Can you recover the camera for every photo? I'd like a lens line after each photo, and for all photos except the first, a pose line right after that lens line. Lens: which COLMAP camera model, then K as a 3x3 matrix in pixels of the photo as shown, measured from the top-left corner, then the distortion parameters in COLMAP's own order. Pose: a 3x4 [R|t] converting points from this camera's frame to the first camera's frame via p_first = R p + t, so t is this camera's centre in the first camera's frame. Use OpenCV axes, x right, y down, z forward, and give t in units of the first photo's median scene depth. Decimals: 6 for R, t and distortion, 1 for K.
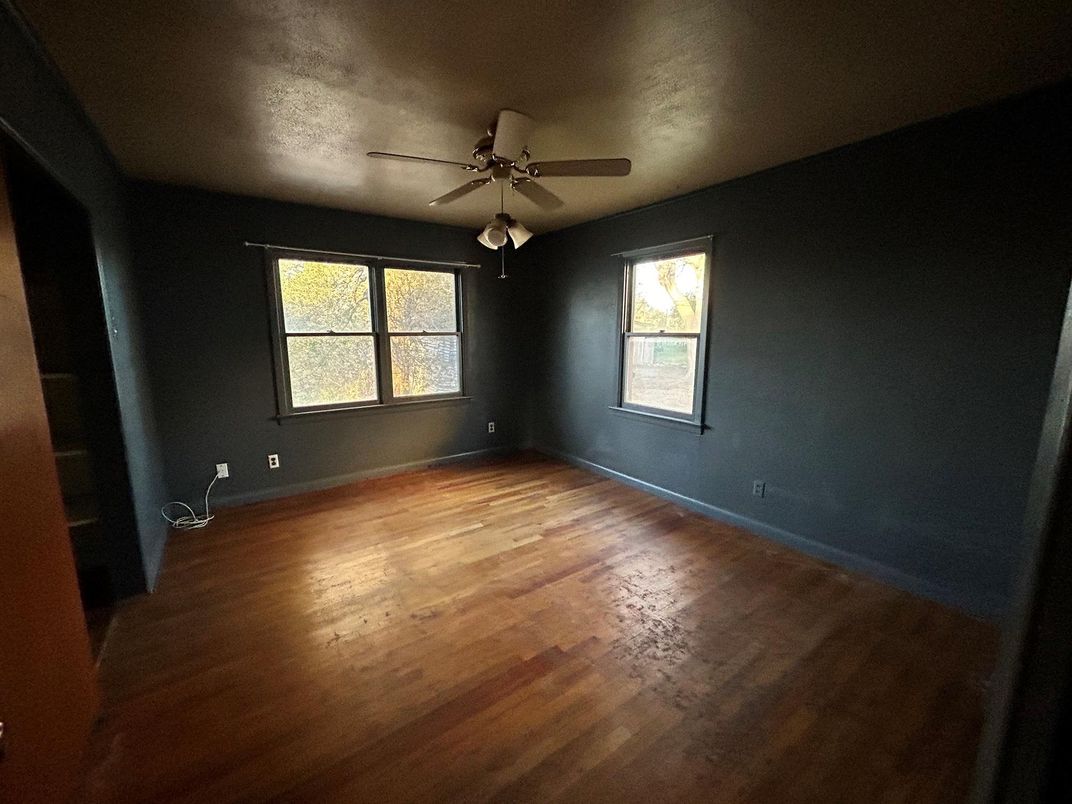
lens RADIAL K [[433.2, 0, 536.7], [0, 433.2, 399.8], [0, 0, 1]] dist [0.002947, 0.000656]
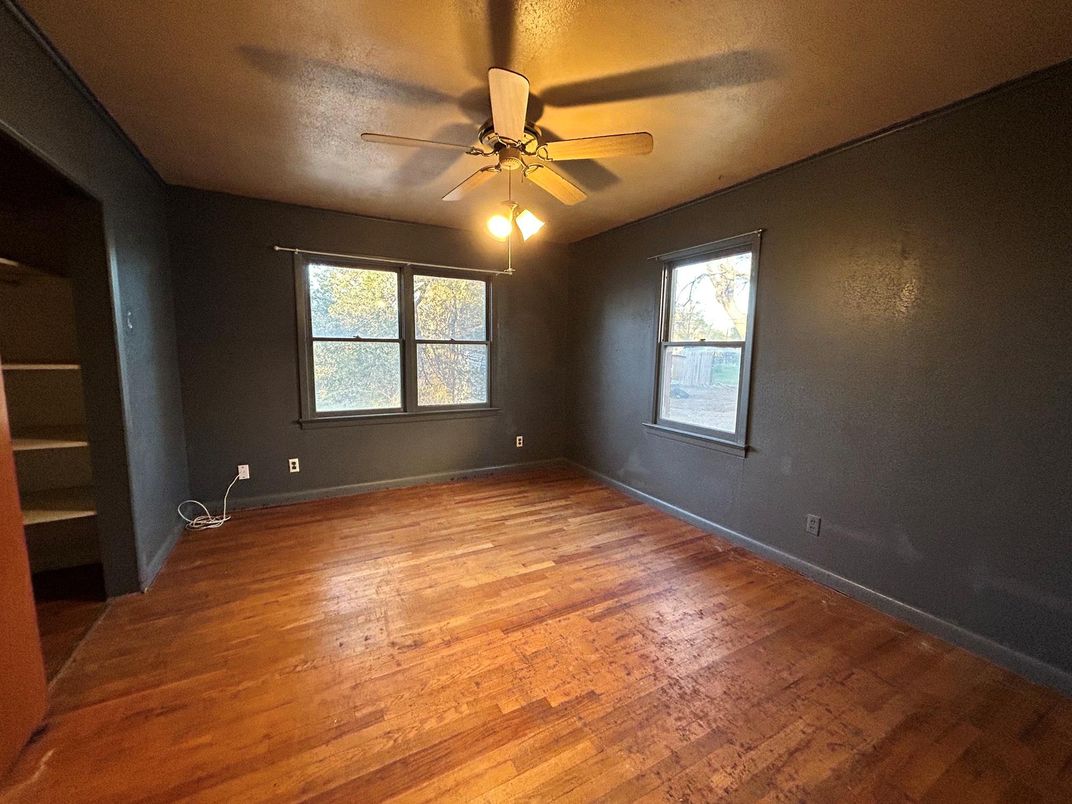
lens RADIAL K [[433.2, 0, 536.7], [0, 433.2, 399.8], [0, 0, 1]] dist [0.002947, 0.000656]
pose [[0.992095, 0.029266, -0.122027, 0.066955], [-0.034624, 0.998517, -0.042016, 0.015667], [0.120616, 0.045909, 0.991637, 0.081597]]
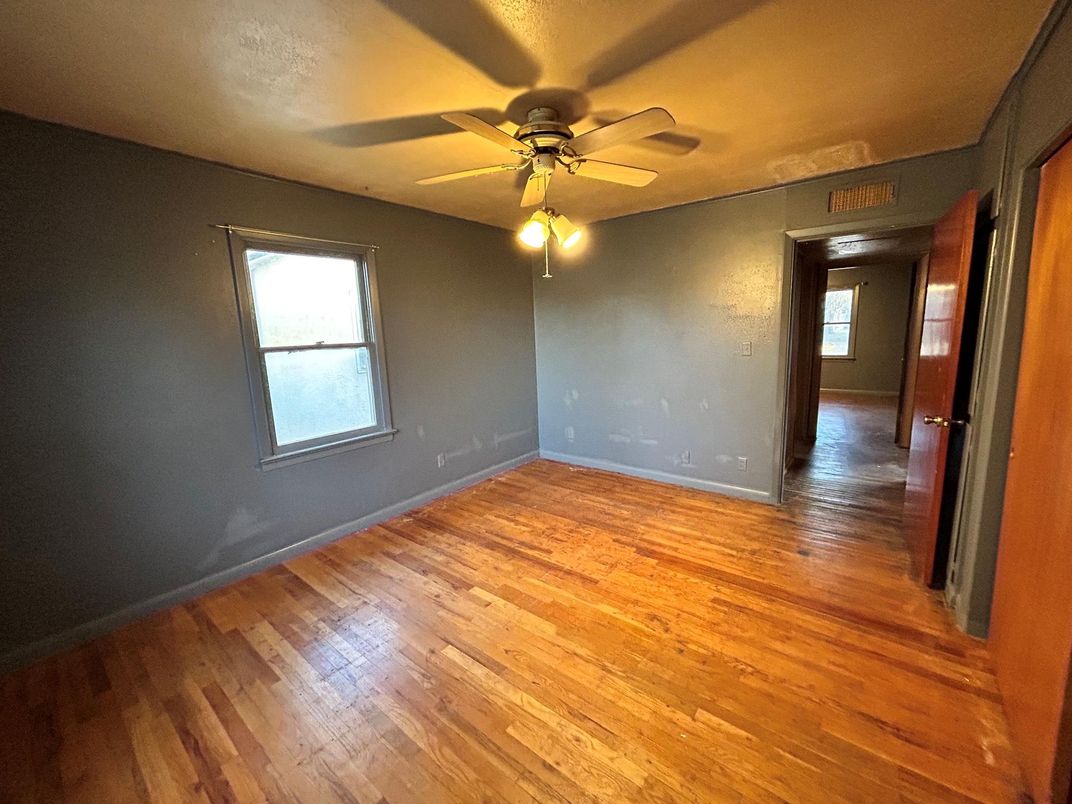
lens RADIAL K [[433.2, 0, 536.7], [0, 433.2, 399.8], [0, 0, 1]] dist [0.002947, 0.000656]
pose [[-0.275102, -0.143094, 0.950707, -0.667273], [0.189789, 0.961320, 0.199610, -0.149360], [-0.942496, 0.235347, -0.237303, 0.885608]]
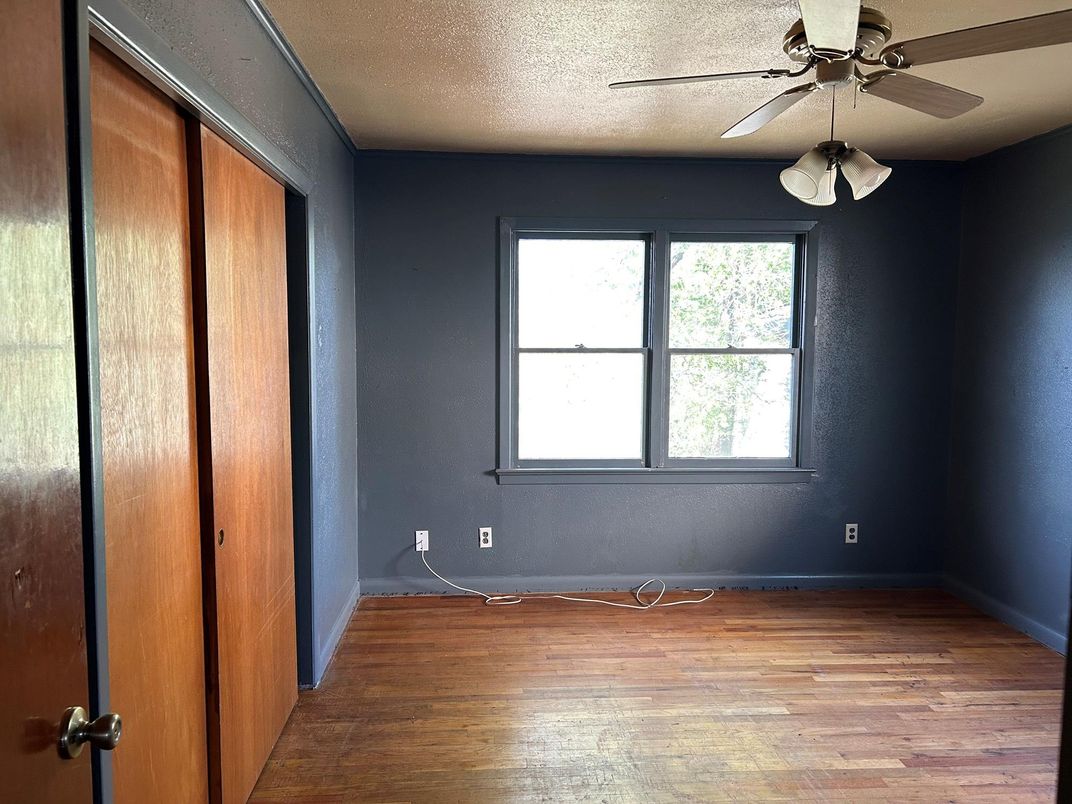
lens RADIAL K [[808.4, 0, 540.2], [0, 808.4, 405.5], [0, 0, 1]] dist [0.089561, -0.106794]
pose [[0.851913, 0.051134, -0.521181, 0.113221], [-0.092626, 0.994243, -0.053857, -0.000610], [0.515426, 0.094157, 0.851745, -0.040873]]
